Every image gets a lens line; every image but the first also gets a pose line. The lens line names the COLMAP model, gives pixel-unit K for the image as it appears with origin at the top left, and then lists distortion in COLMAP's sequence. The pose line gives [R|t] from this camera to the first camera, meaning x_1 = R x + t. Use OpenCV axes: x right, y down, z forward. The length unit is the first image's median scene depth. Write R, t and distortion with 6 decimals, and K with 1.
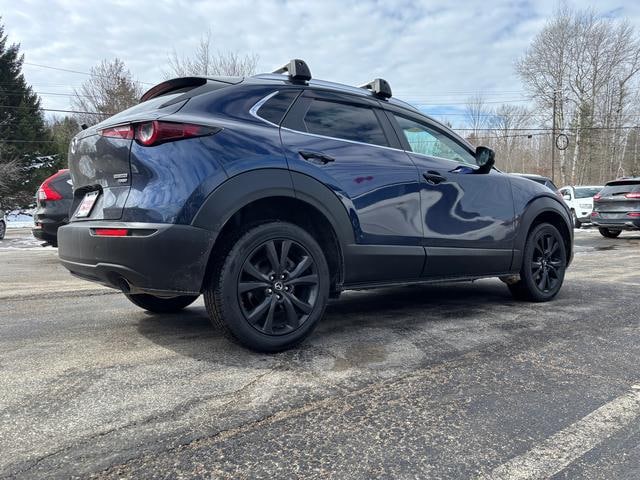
lens RADIAL K [[484.3, 0, 320.0], [0, 484.3, 240.0], [0, 0, 1]] dist [0.064597, -0.074018]
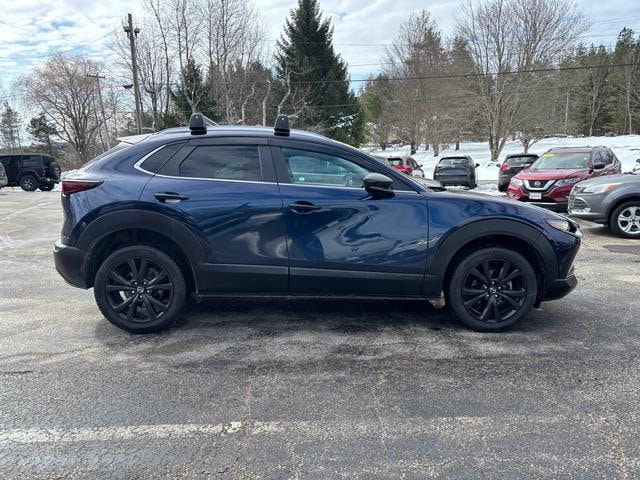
lens RADIAL K [[484.3, 0, 320.0], [0, 484.3, 240.0], [0, 0, 1]] dist [0.064597, -0.074018]
pose [[0.815801, 0.090373, -0.571227, 0.631122], [-0.027463, 0.992655, 0.117825, -0.128090], [0.577680, -0.080434, 0.812291, 0.074817]]
